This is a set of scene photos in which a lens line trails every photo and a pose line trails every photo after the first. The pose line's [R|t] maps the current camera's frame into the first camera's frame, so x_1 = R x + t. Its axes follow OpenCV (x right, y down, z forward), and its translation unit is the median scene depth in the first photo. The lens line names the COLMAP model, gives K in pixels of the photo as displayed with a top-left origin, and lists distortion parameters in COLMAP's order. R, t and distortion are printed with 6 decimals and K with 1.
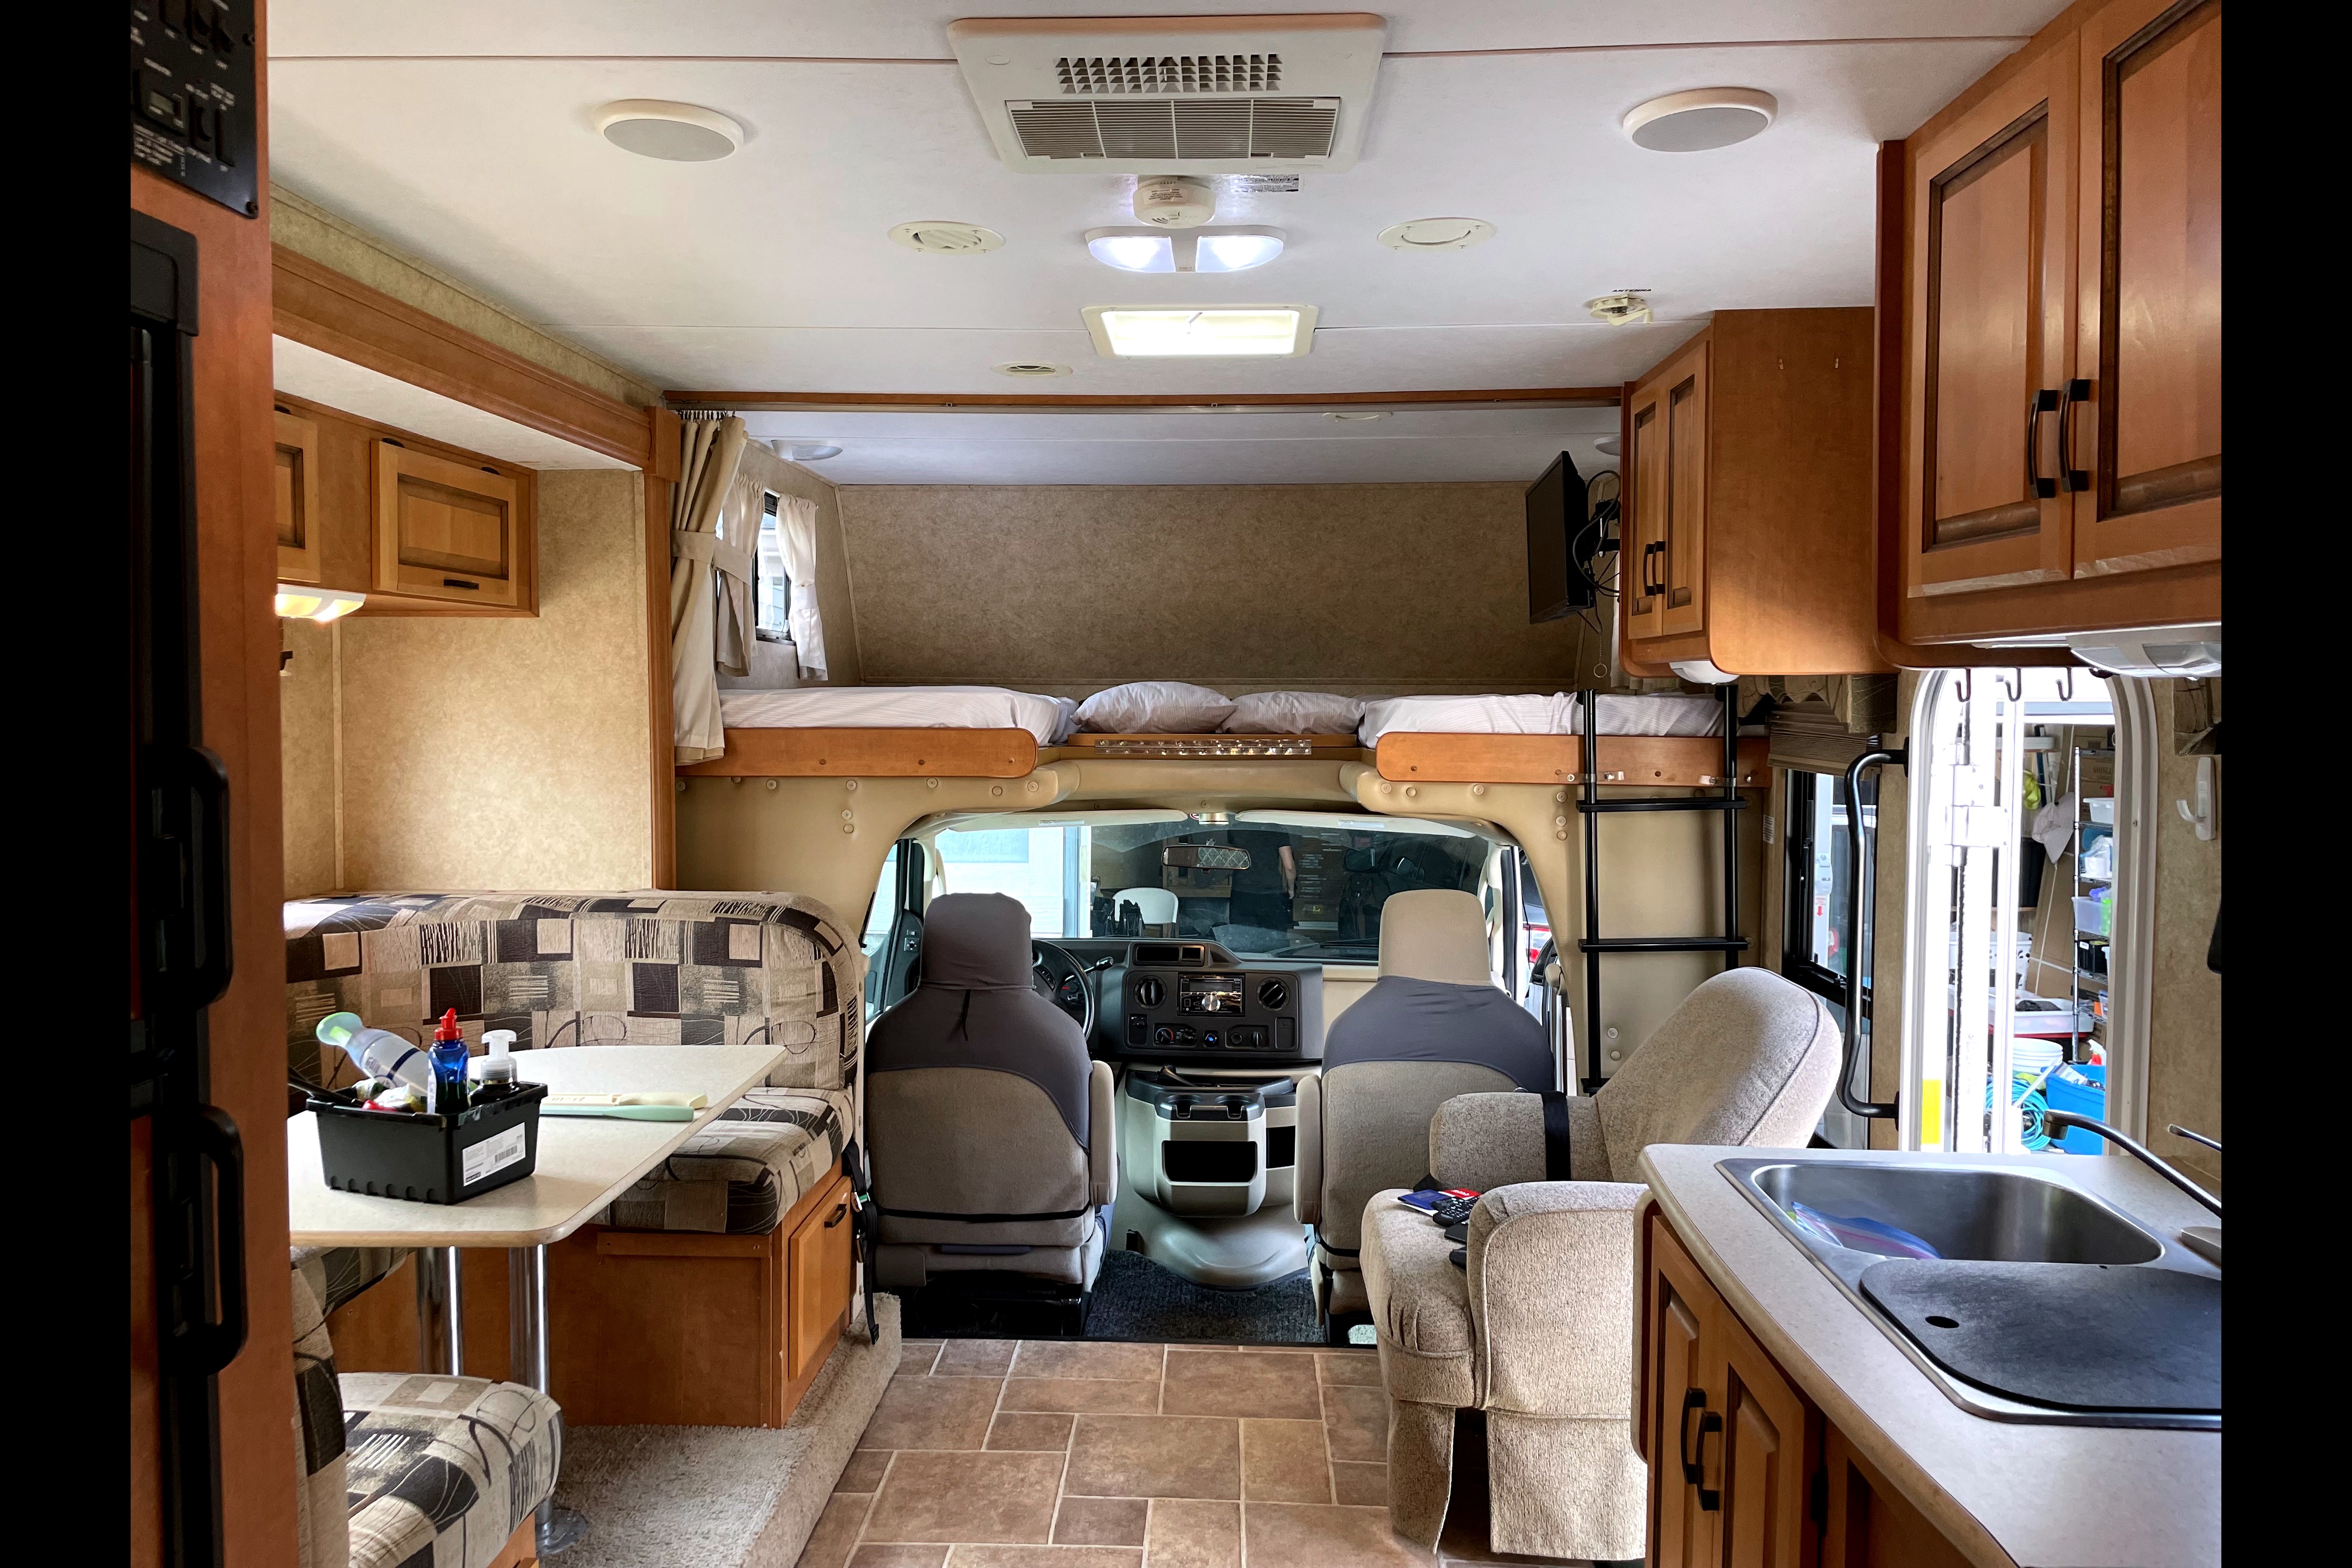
lens RADIAL K [[1534.4, 0, 1179.8], [0, 1534.4, 776.5], [0, 0, 1]] dist [0.075822, -0.103635]
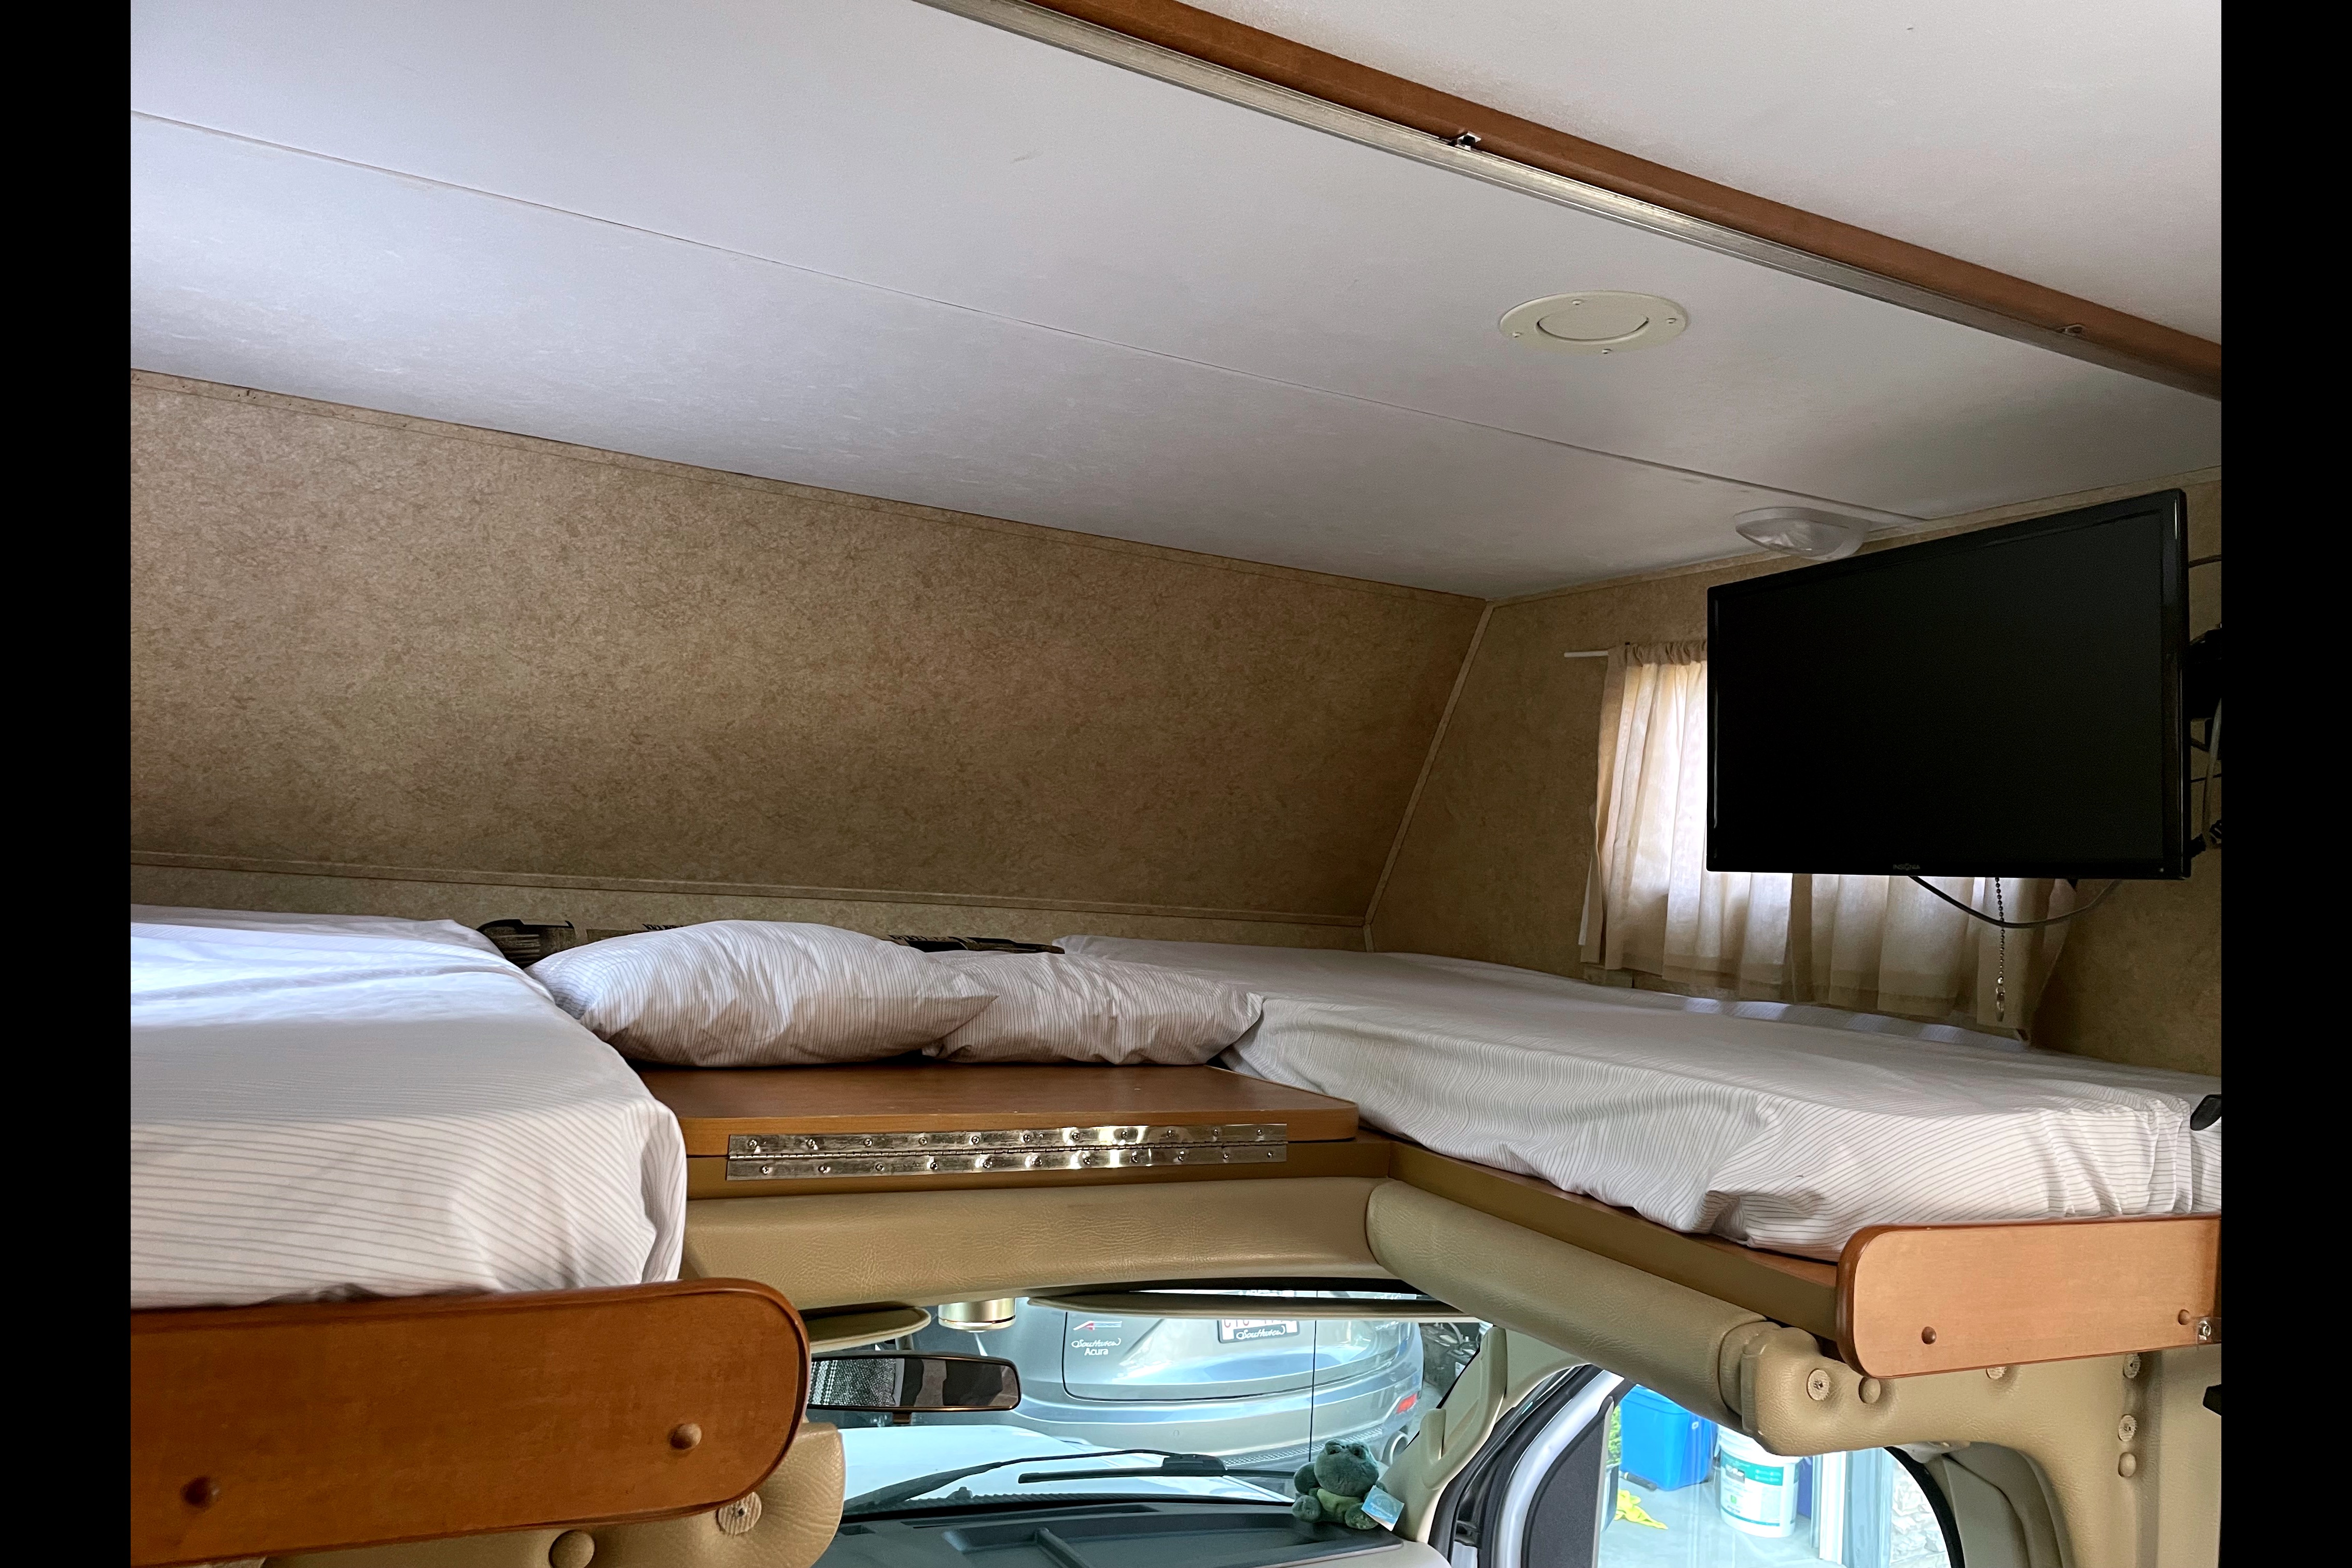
lens RADIAL K [[1534.4, 0, 1179.8], [0, 1534.4, 776.5], [0, 0, 1]] dist [0.075822, -0.103635]
pose [[0.869255, 0.084386, 0.487108, -0.113732], [-0.041954, 0.994361, -0.097394, -0.058959], [-0.492580, 0.064224, 0.867894, 0.531077]]
